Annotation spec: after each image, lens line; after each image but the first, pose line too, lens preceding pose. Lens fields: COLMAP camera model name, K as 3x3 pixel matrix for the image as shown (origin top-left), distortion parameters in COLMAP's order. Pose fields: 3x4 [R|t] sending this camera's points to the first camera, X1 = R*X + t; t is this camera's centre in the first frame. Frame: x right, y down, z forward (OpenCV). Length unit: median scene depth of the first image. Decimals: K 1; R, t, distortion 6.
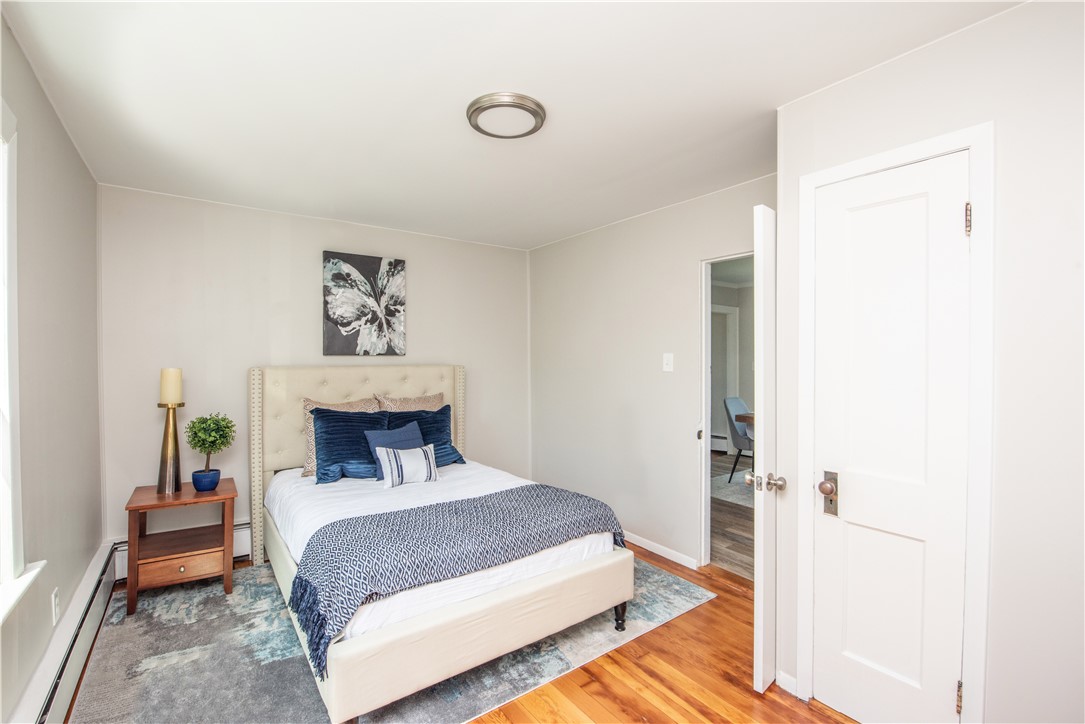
lens RADIAL K [[474.2, 0, 542.5], [0, 474.2, 362.0], [0, 0, 1]] dist [-0.001254, -0.000226]
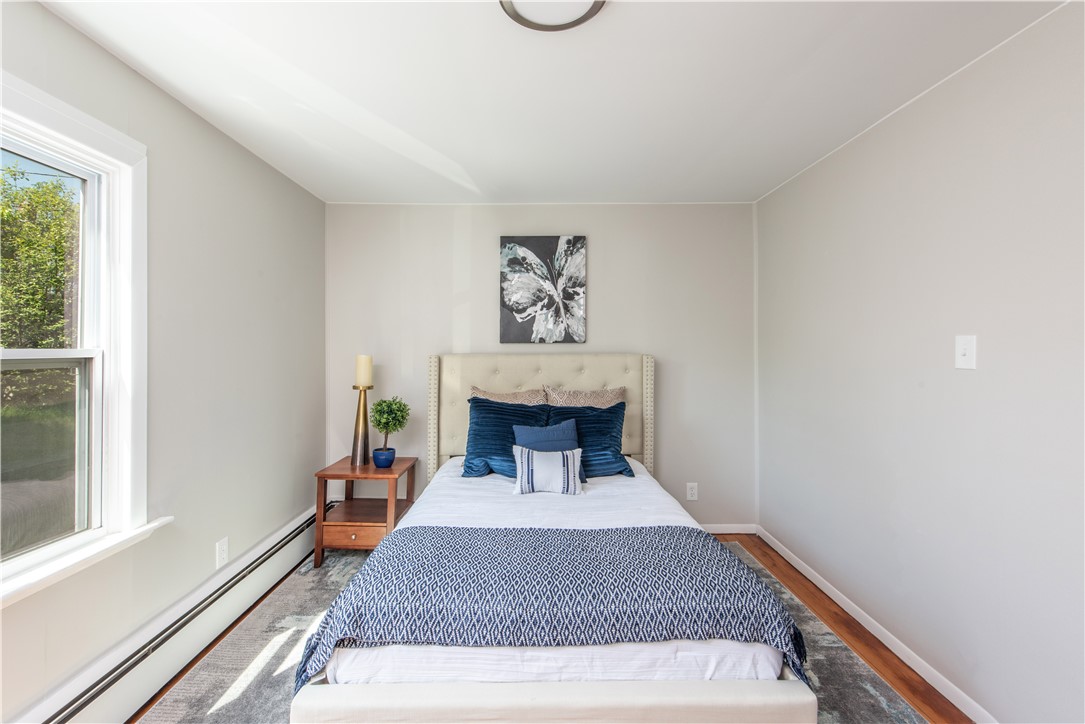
lens RADIAL K [[476.4, 0, 539.2], [0, 476.4, 348.3], [0, 0, 1]] dist [0.024186, -0.000079]
pose [[0.812488, -0.000264, -0.582977, 0.175908], [-0.003749, 0.999977, -0.005678, 0.001528], [0.582965, 0.006799, 0.812469, 0.244756]]
